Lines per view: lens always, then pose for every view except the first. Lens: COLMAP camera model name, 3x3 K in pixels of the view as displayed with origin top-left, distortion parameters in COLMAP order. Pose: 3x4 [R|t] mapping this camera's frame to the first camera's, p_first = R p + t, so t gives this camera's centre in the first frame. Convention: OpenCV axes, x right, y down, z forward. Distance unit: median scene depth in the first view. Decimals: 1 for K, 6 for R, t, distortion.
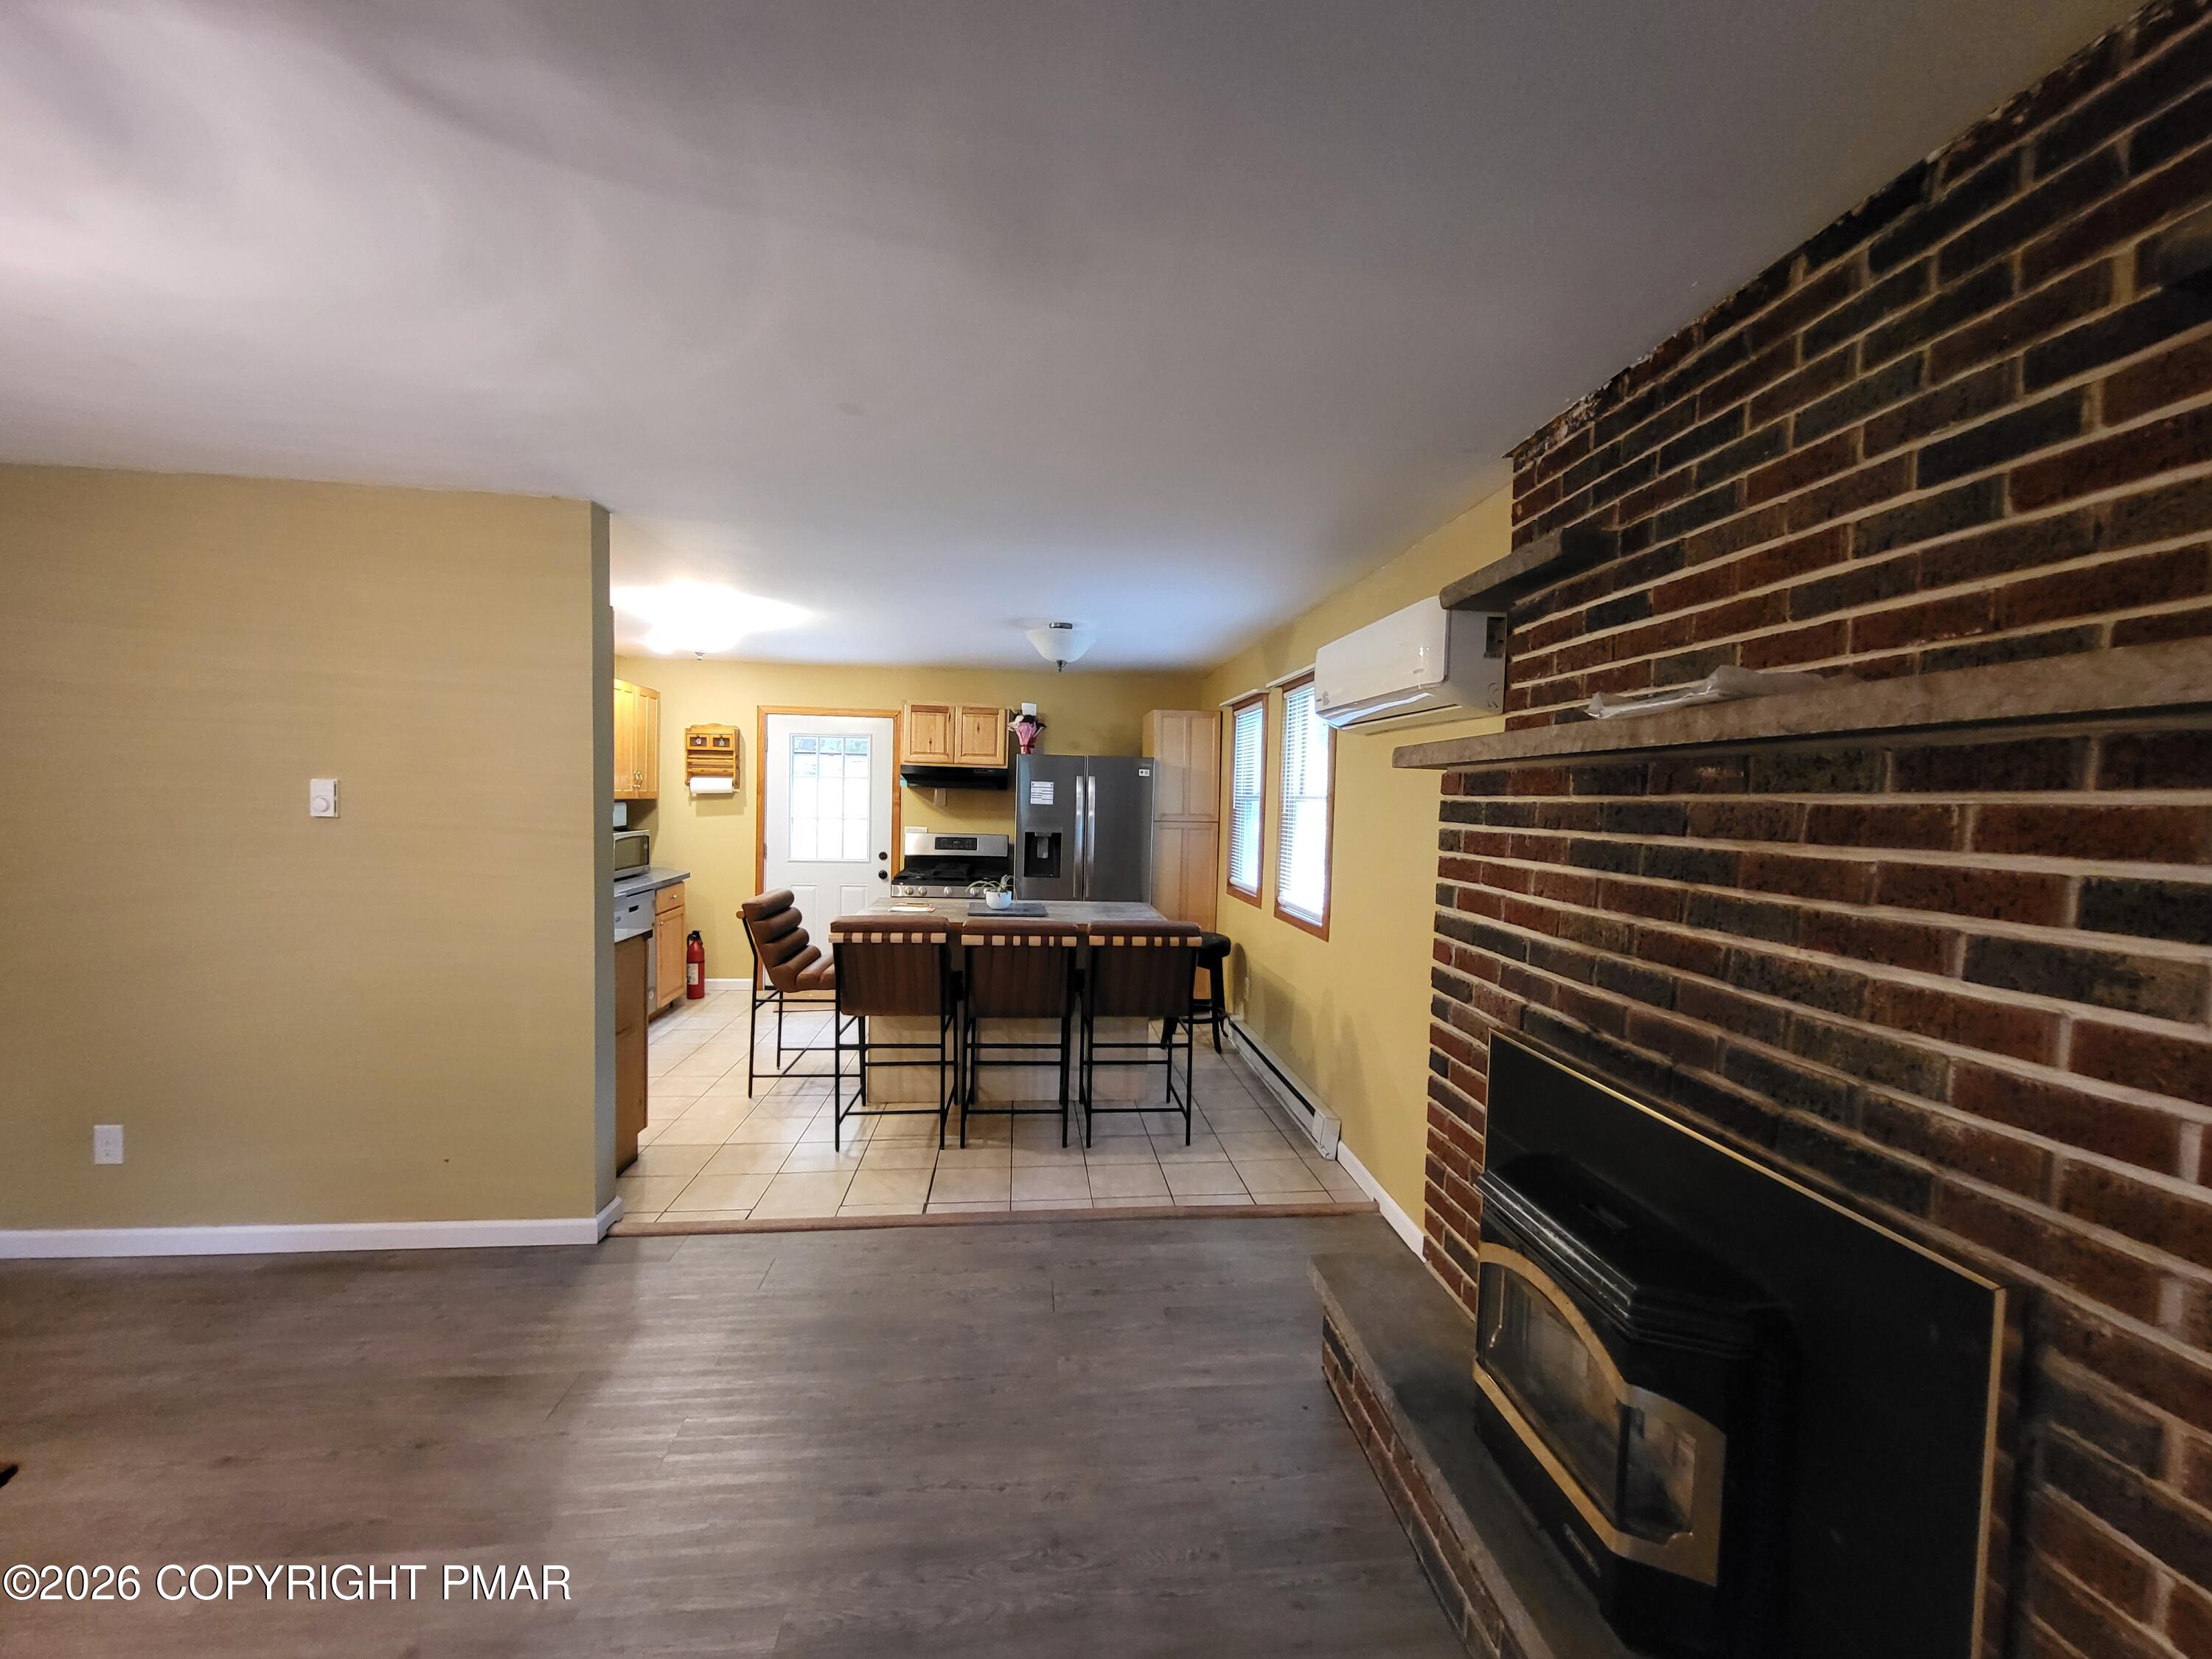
lens RADIAL K [[867.9, 0, 1121.5], [0, 867.9, 832.7], [0, 0, 1]] dist [-0.005558, 0.000257]
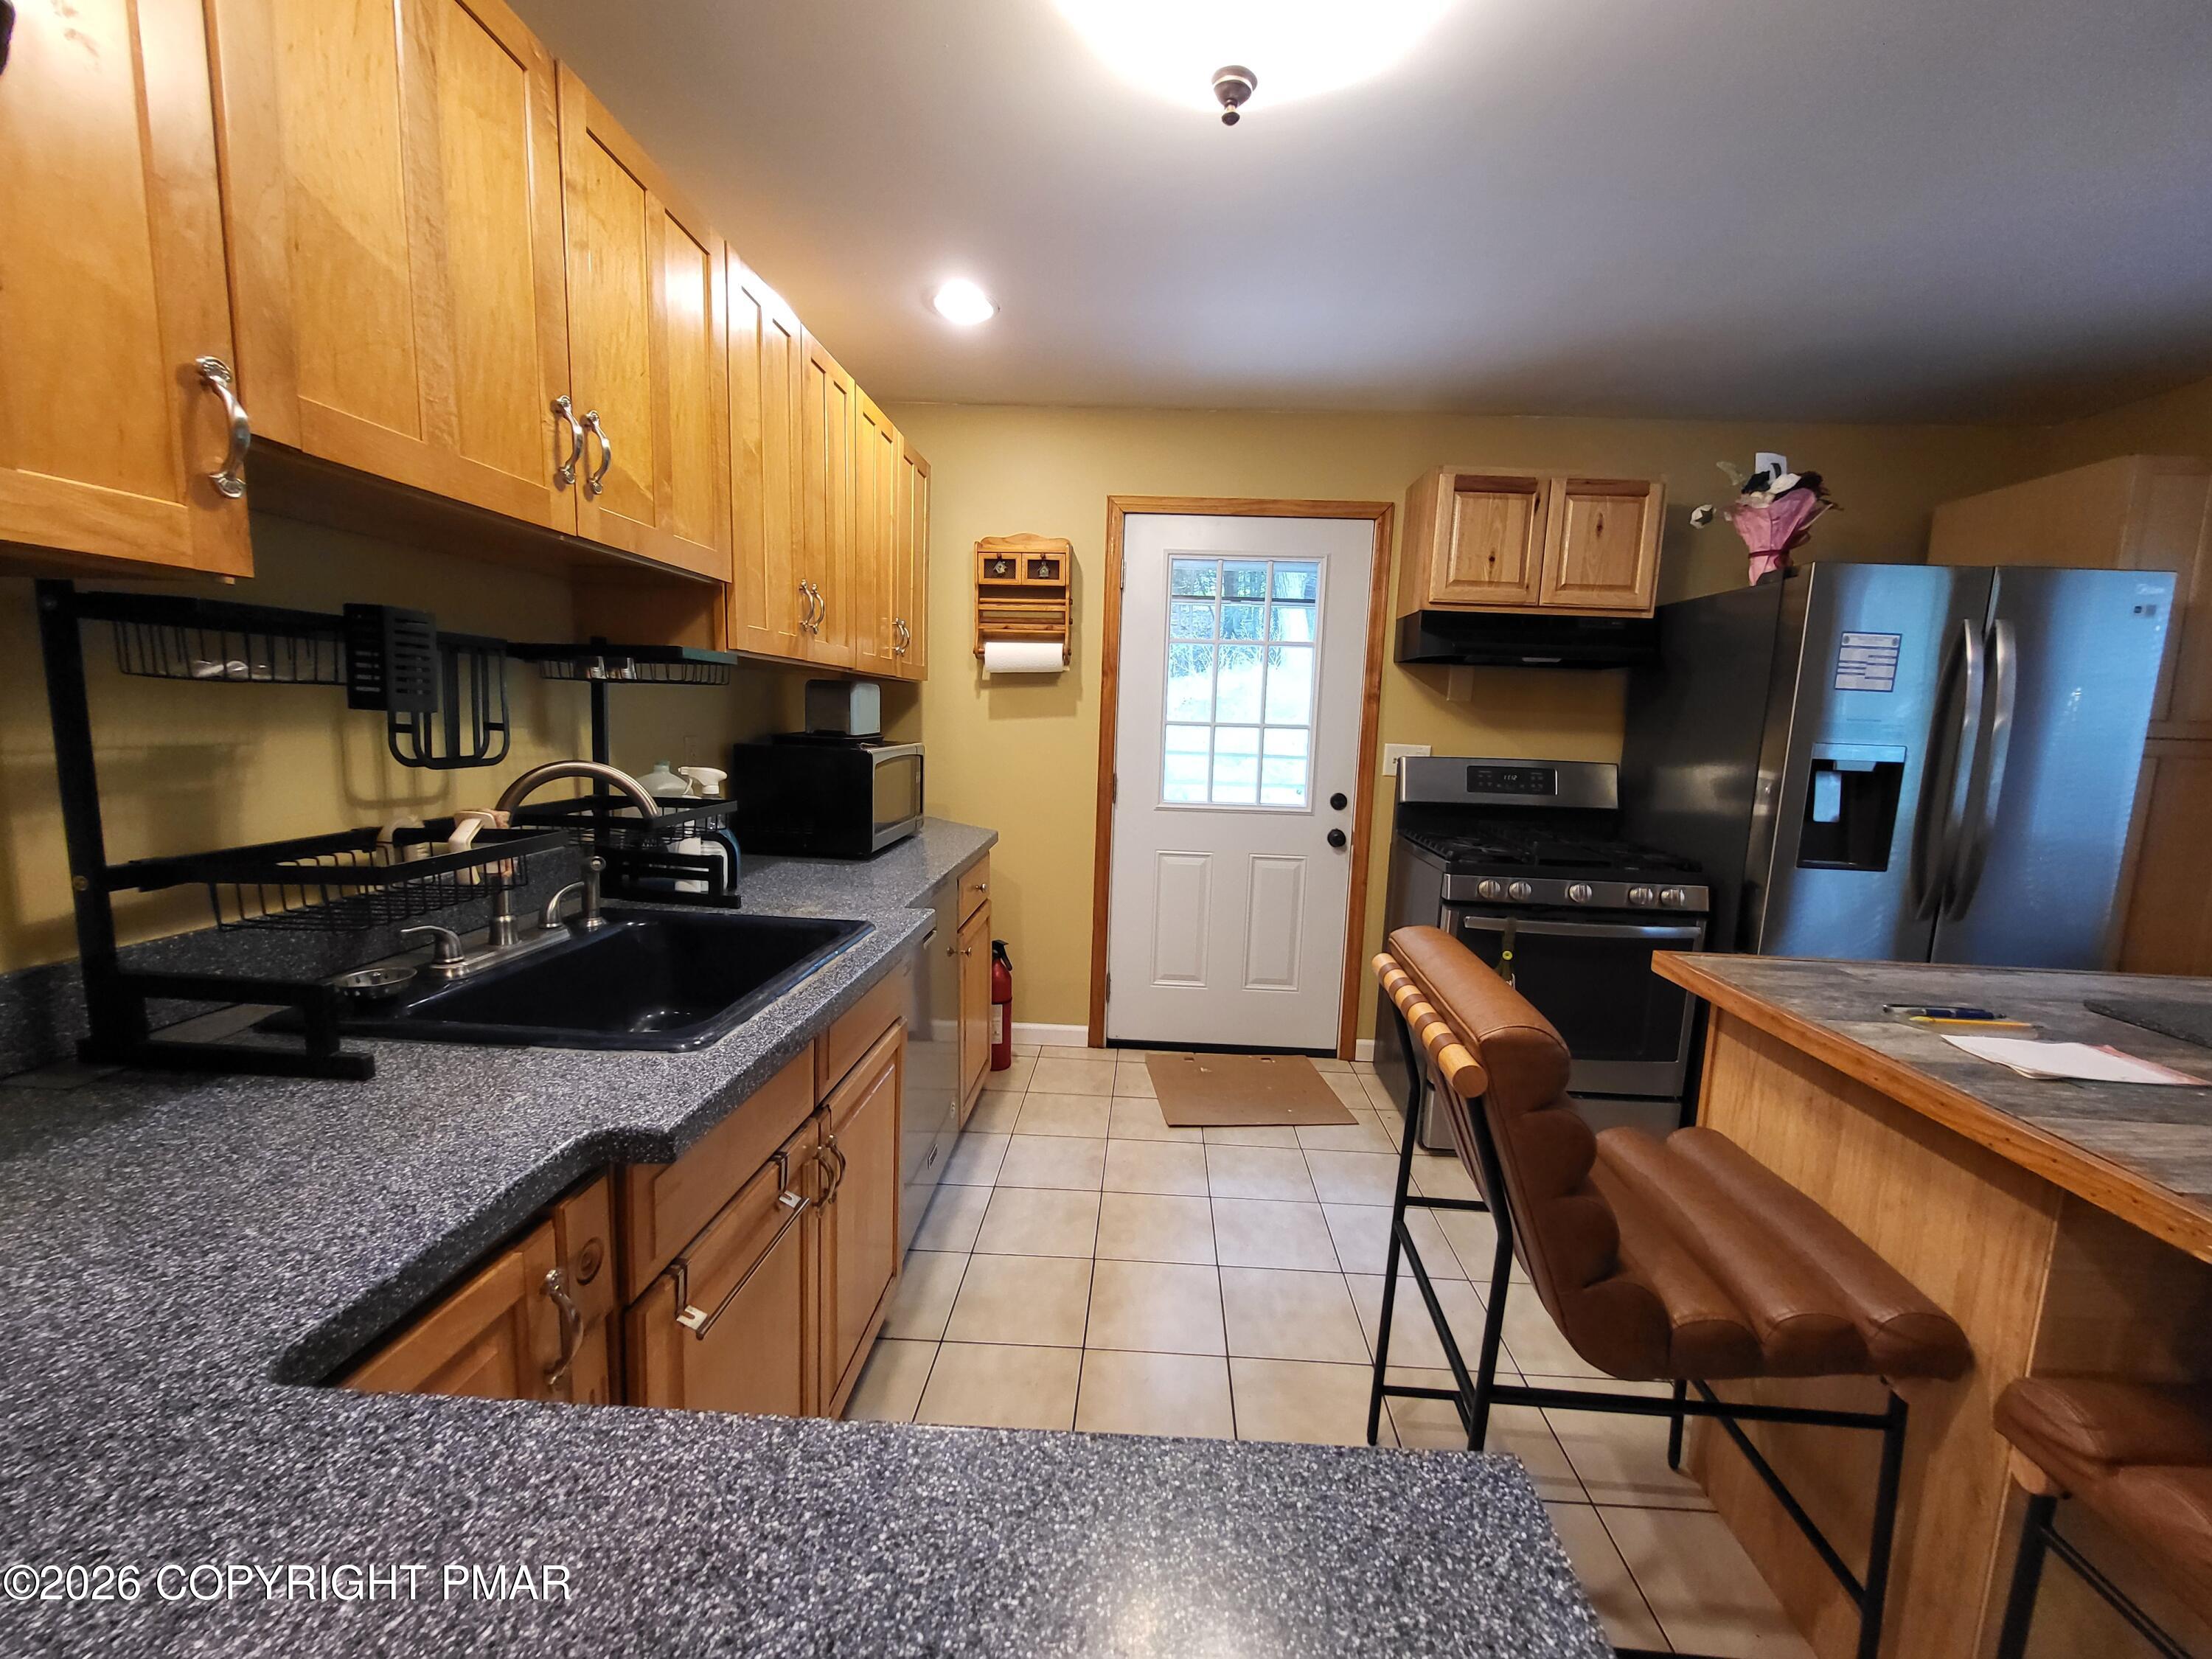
lens RADIAL K [[867.9, 0, 1121.5], [0, 867.9, 832.7], [0, 0, 1]] dist [-0.005558, 0.000257]
pose [[0.988078, 0.026816, -0.151602, -0.580518], [-0.013846, 0.996201, 0.085972, 0.005489], [0.153332, -0.082848, 0.984696, 0.863694]]
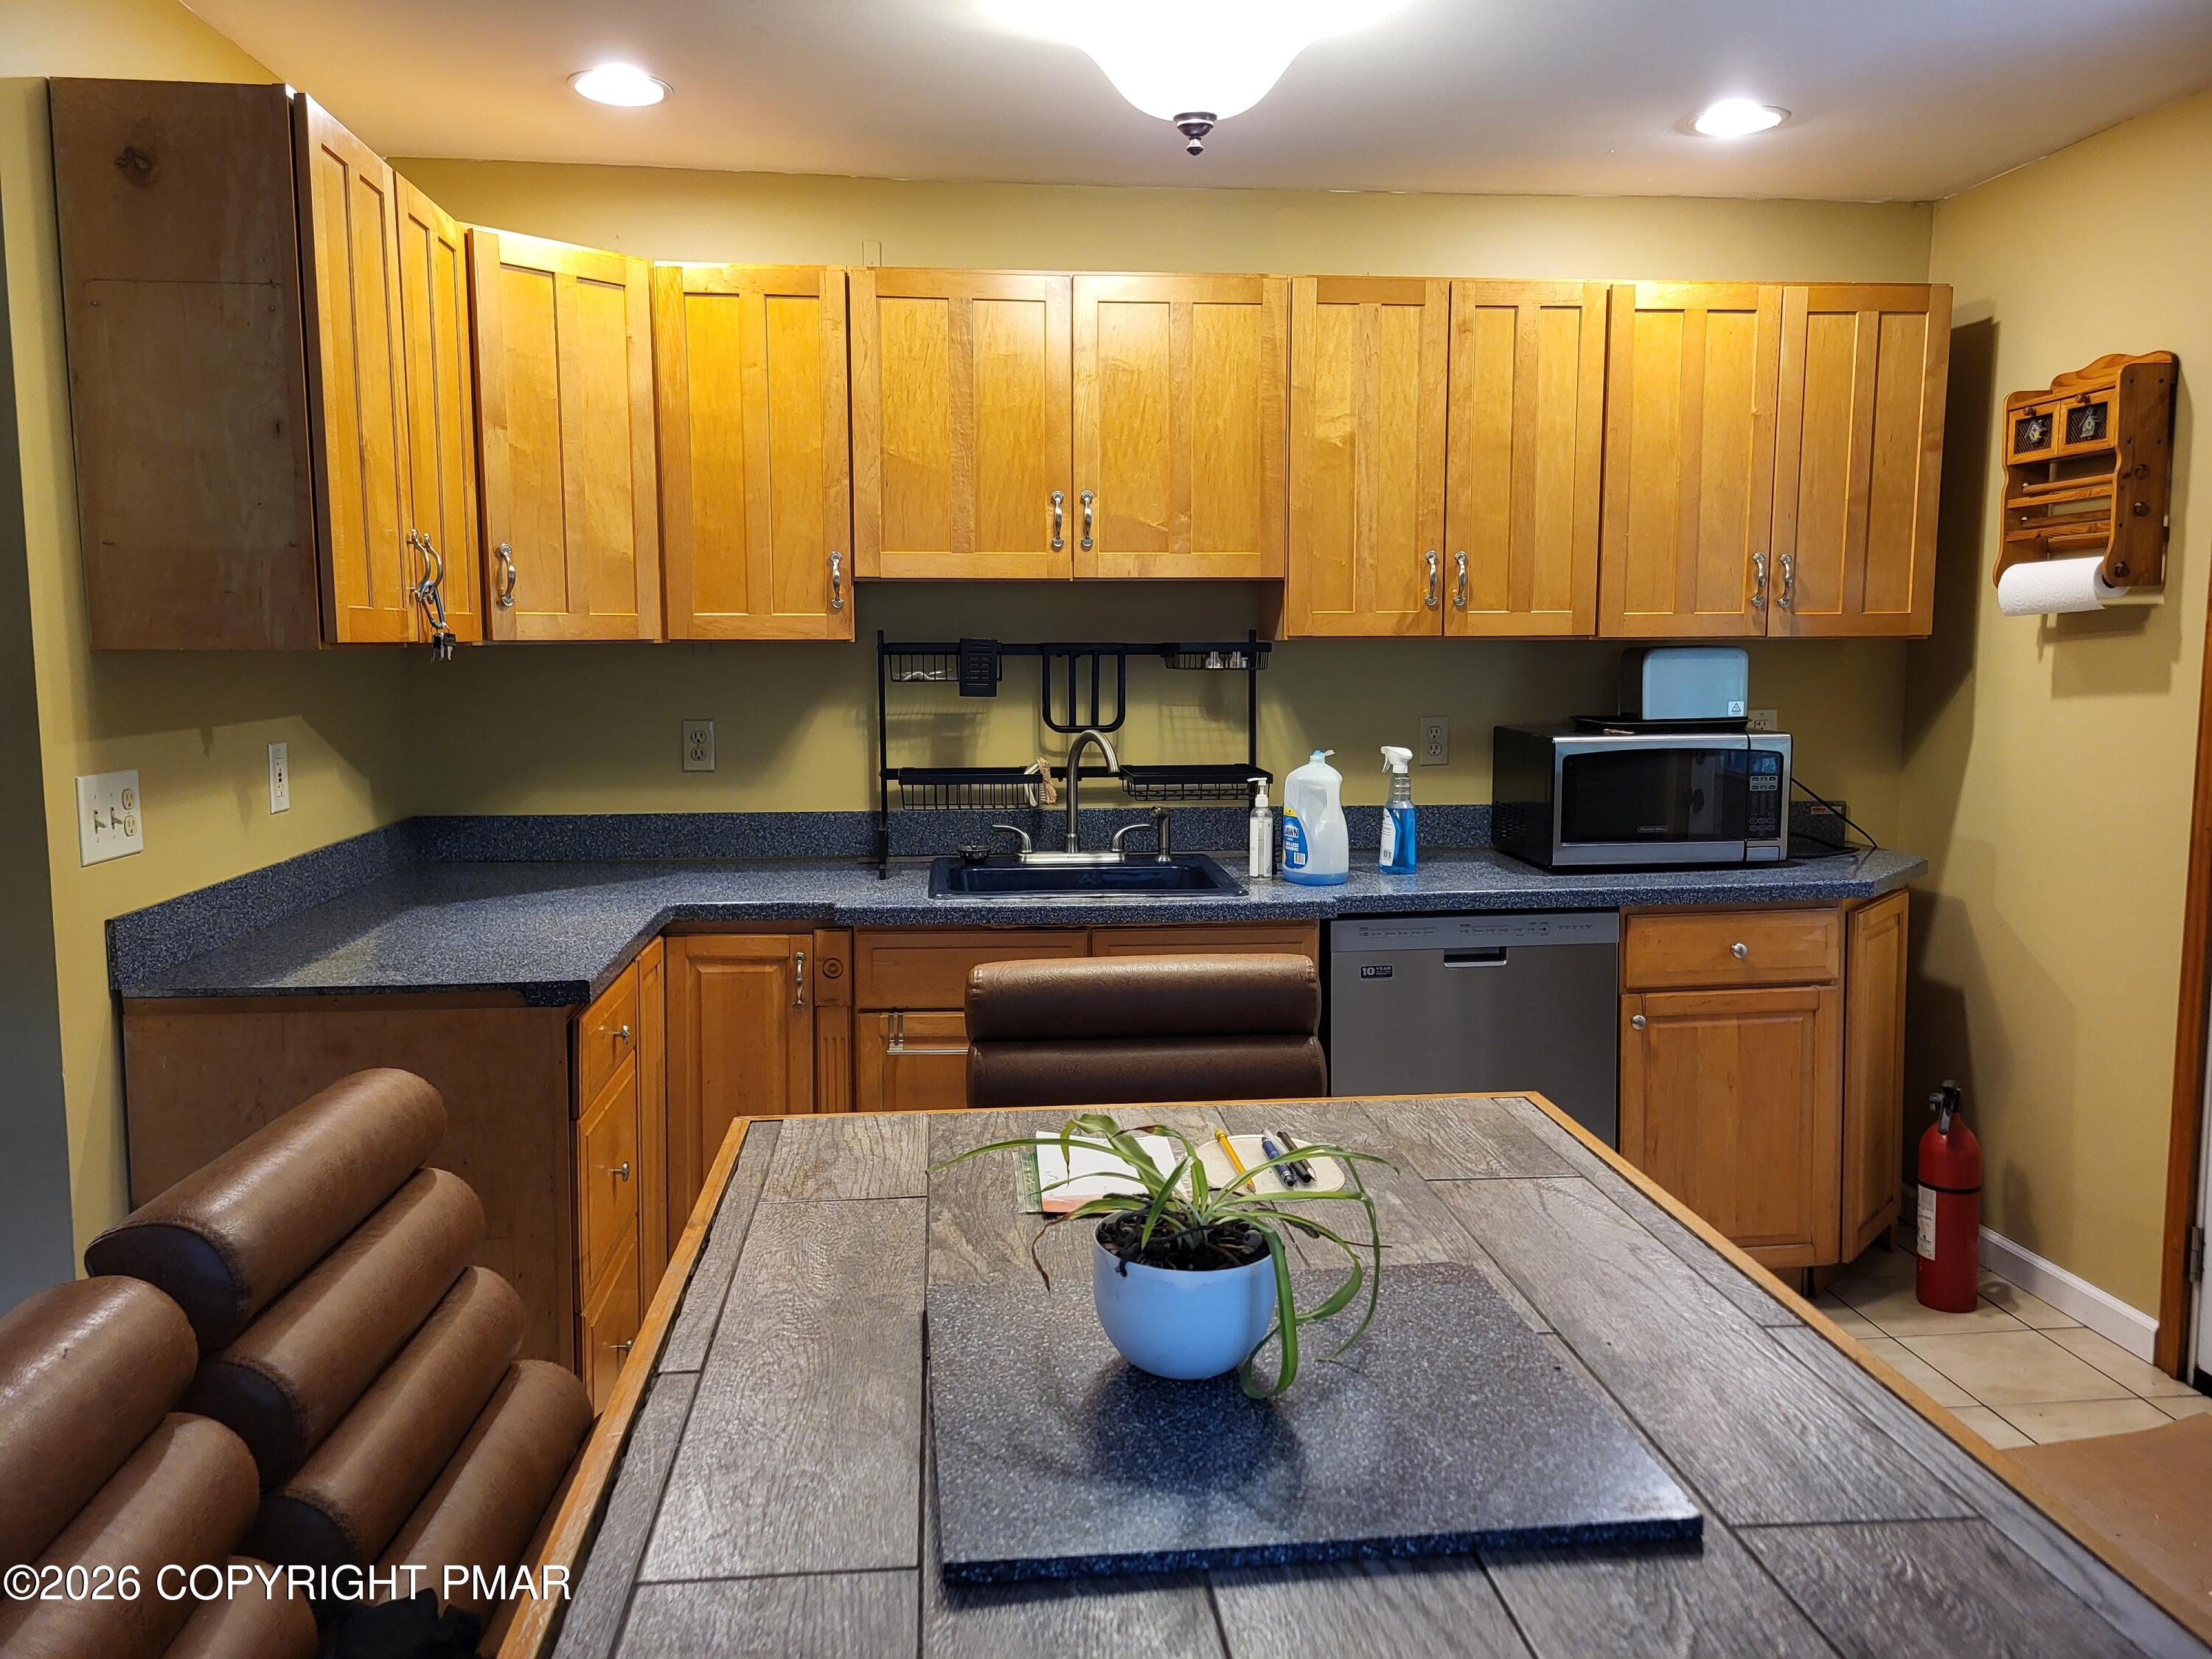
lens RADIAL K [[1678.3, 0, 1103.9], [0, 1678.3, 819.0], [0, 0, 1]] dist [0.041979, -0.011244]
pose [[-0.009475, 0.084700, -0.996361, 0.139254], [-0.043033, 0.995449, 0.085031, -0.022485], [0.999029, 0.043682, -0.005787, 1.205277]]
